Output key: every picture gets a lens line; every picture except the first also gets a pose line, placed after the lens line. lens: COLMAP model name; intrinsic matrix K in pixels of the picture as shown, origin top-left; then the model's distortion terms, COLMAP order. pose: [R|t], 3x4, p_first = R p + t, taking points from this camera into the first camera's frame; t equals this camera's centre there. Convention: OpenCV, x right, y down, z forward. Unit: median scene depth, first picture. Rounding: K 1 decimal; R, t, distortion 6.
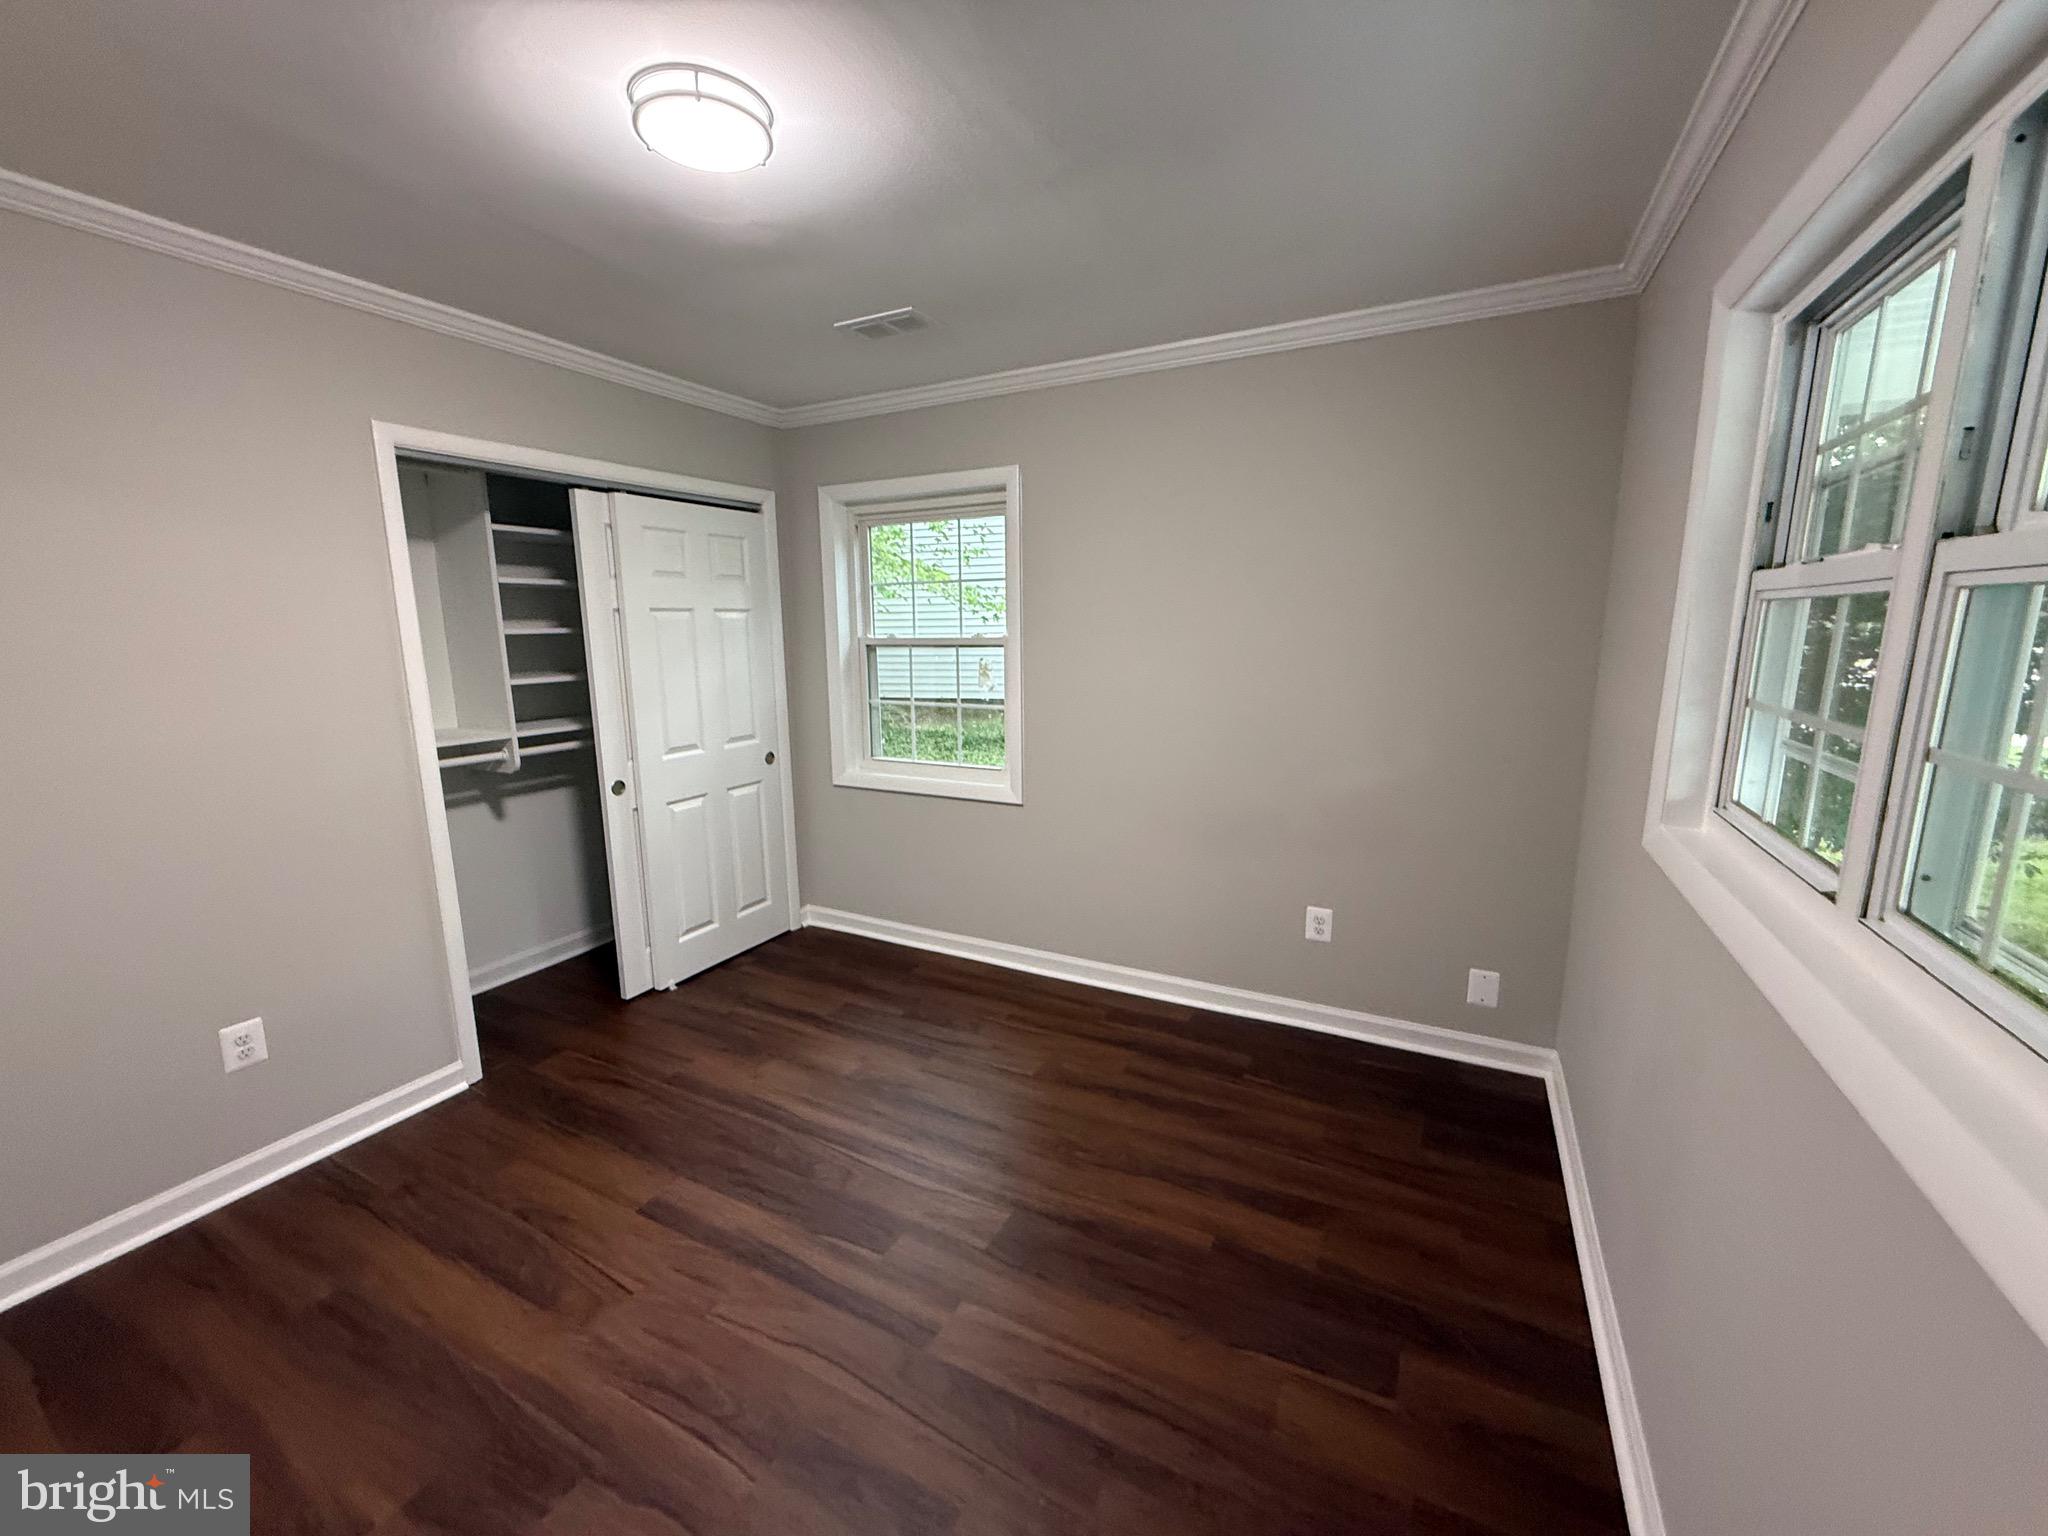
lens RADIAL K [[812.3, 0, 1020.1], [0, 812.3, 766.4], [0, 0, 1]] dist [0.000271, 0.000107]
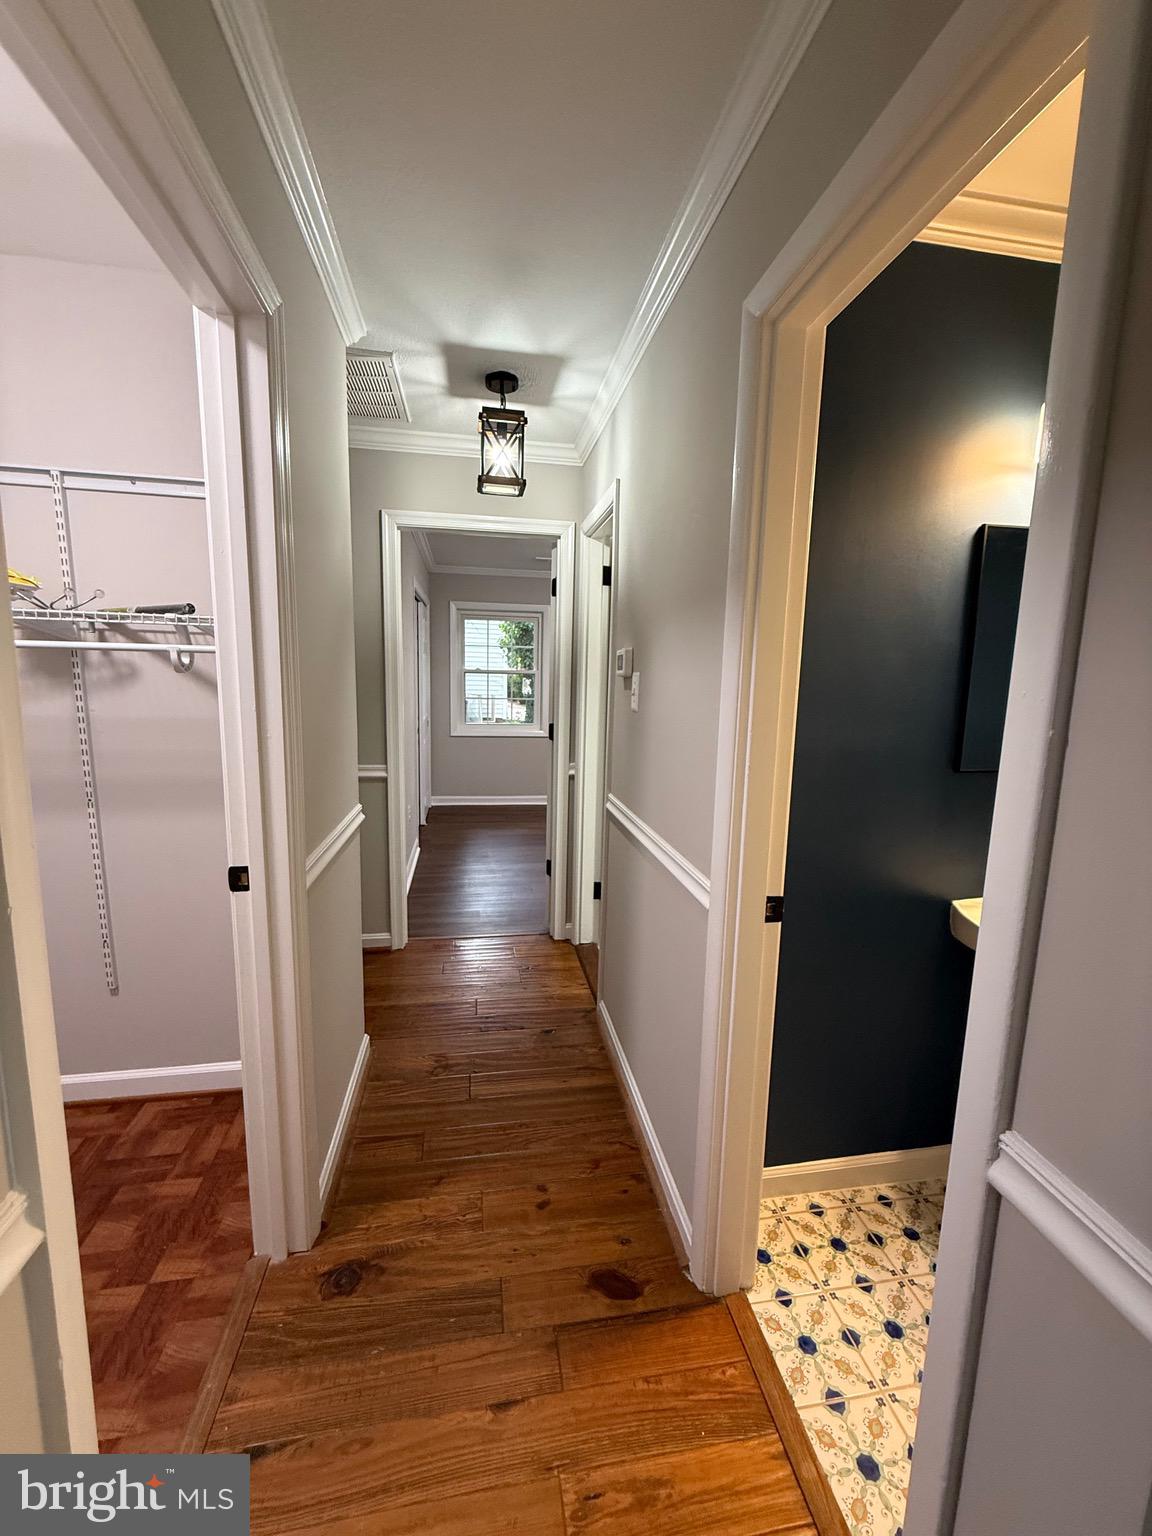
lens RADIAL K [[611.1, 0, 576.0], [0, 611.1, 768.0], [0, 0, 1]] dist [-0.001942, -0.000245]
pose [[0.794397, -0.056468, 0.604768, -1.279107], [0.076881, 0.997009, -0.007896, 0.192701], [-0.602513, 0.052768, 0.796363, -0.648717]]
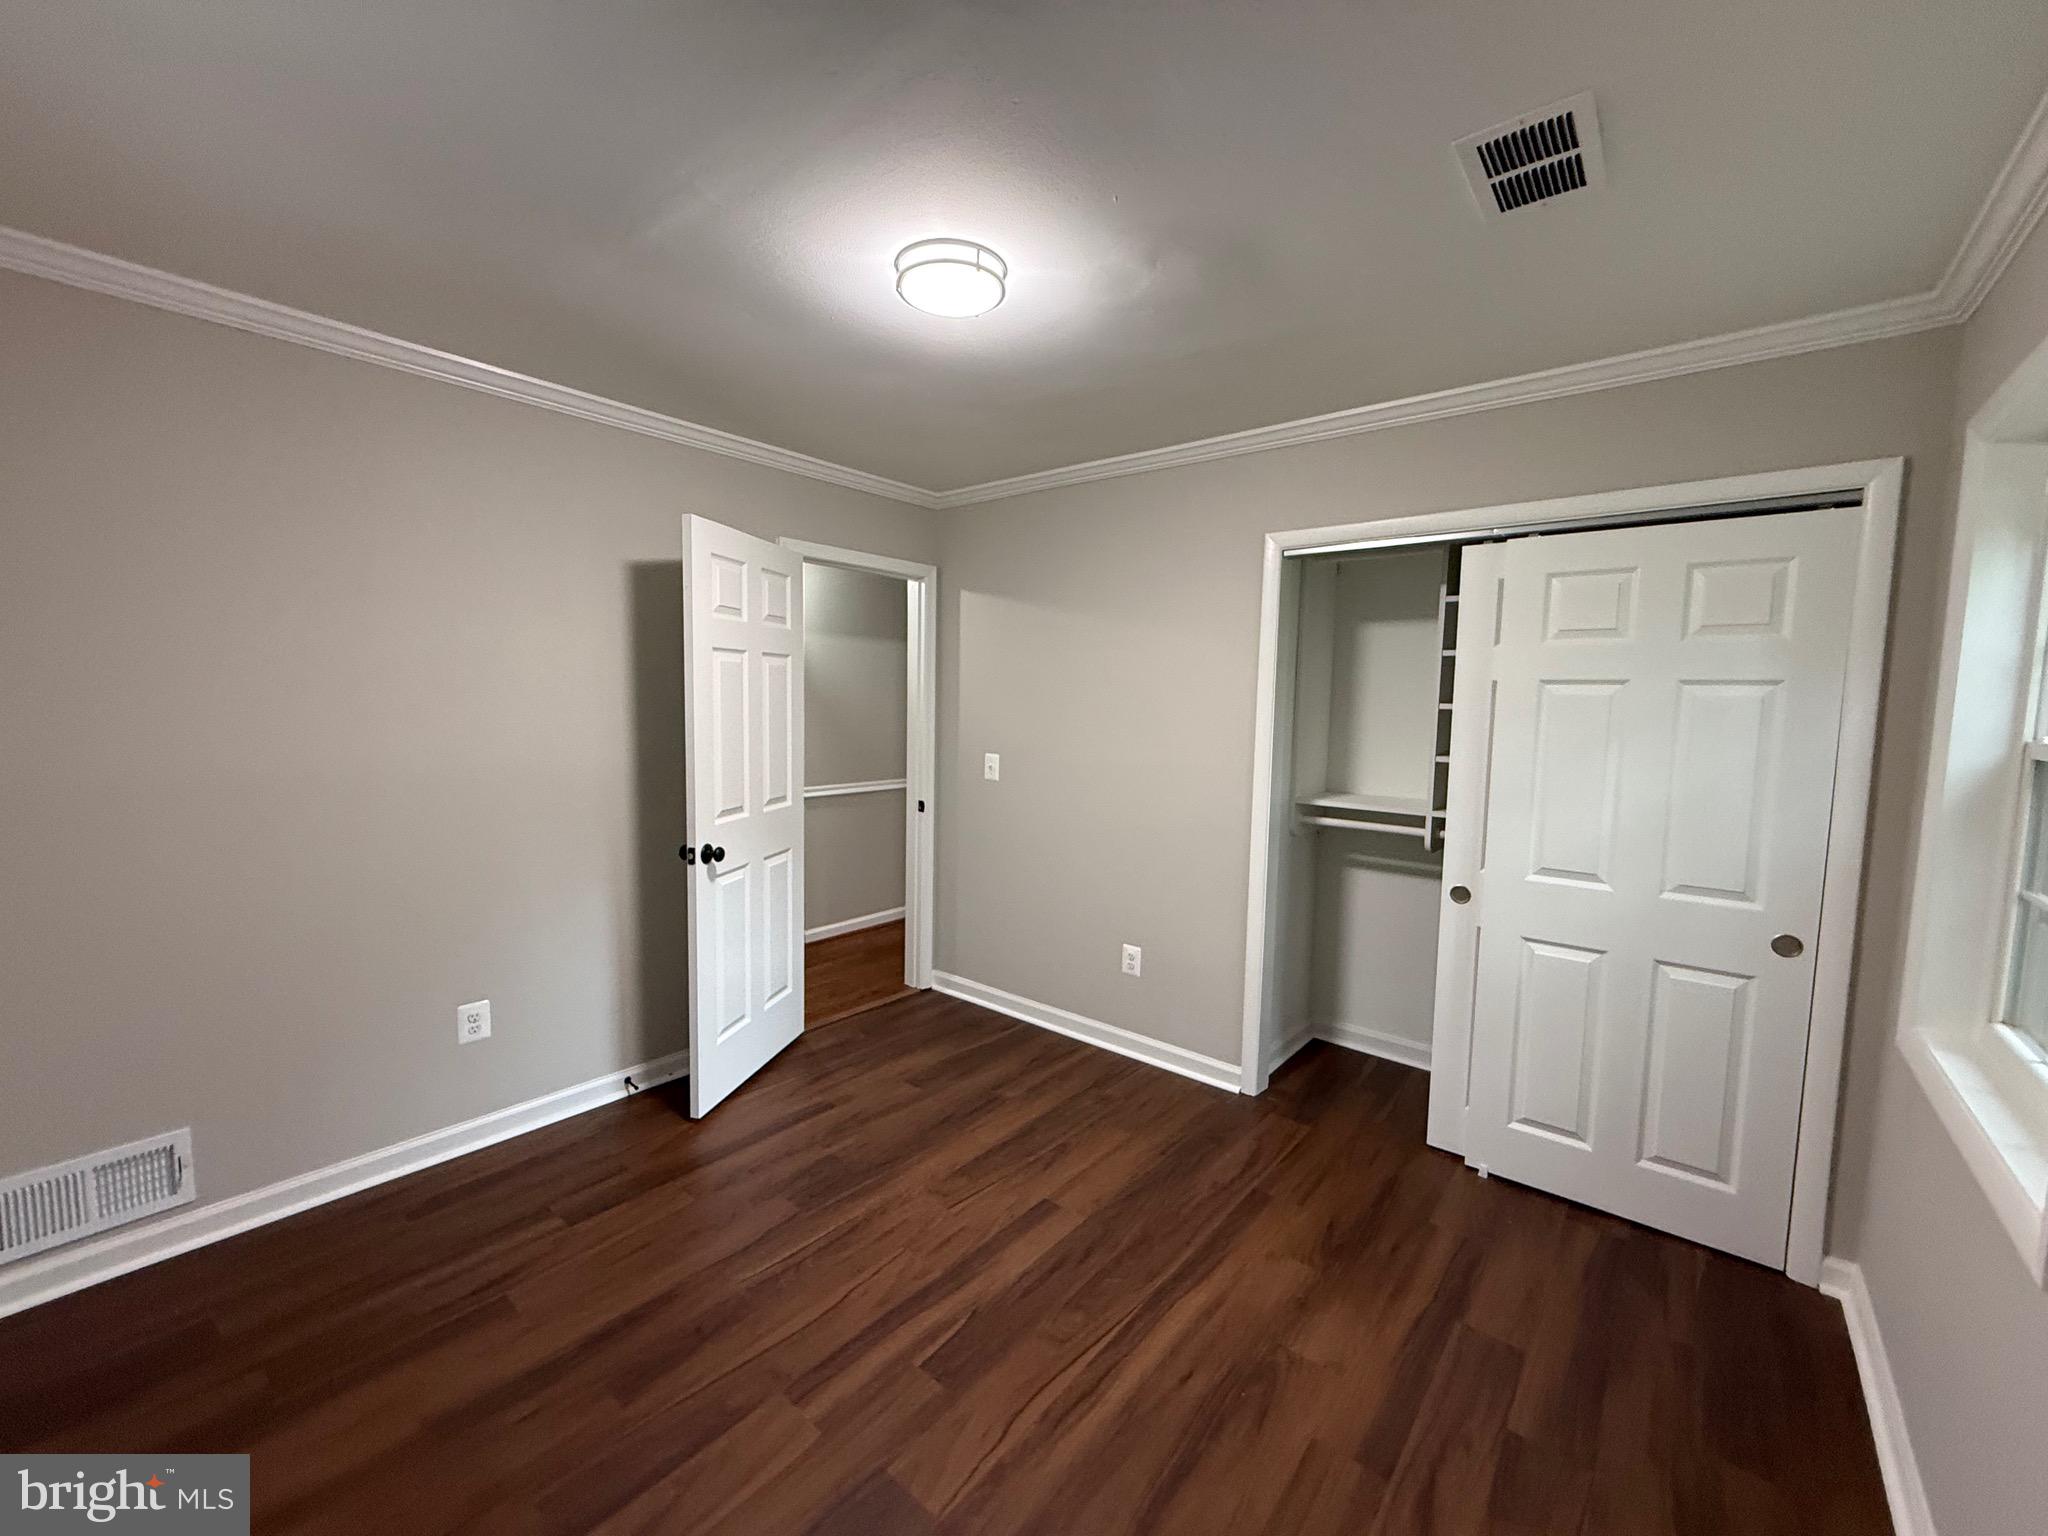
lens RADIAL K [[814.8, 0, 1023.3], [0, 814.8, 767.9], [0, 0, 1]] dist [-0.001942, -0.000245]
pose [[-0.204235, 0.088624, -0.974902, 0.431465], [-0.189854, 0.973399, 0.128261, -0.132509], [0.960335, 0.211284, -0.181976, 0.760739]]
